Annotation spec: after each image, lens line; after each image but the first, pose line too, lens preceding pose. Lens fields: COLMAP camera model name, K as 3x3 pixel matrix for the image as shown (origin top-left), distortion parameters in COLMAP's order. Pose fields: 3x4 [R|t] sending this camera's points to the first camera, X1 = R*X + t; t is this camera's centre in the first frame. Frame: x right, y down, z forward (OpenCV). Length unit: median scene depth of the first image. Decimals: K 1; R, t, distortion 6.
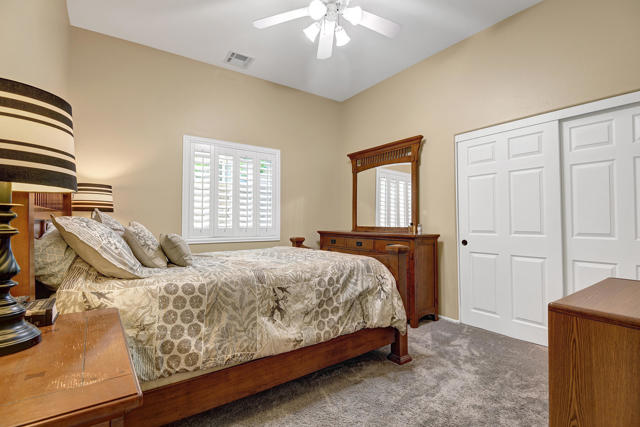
lens RADIAL K [[299.2, 0, 319.3], [0, 299.2, 217.2], [0, 0, 1]] dist [-0.024479, -0.008065]
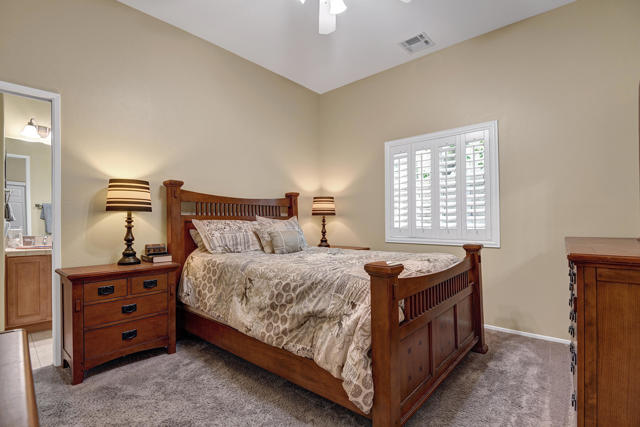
lens RADIAL K [[299.2, 0, 316.9], [0, 299.2, 214.8], [0, 0, 1]] dist [-0.024479, -0.008065]
pose [[0.213504, -0.027506, -0.976555, 1.021754], [0.023242, 0.999464, -0.023070, 0.015729], [0.976666, -0.017771, 0.214029, 0.951607]]
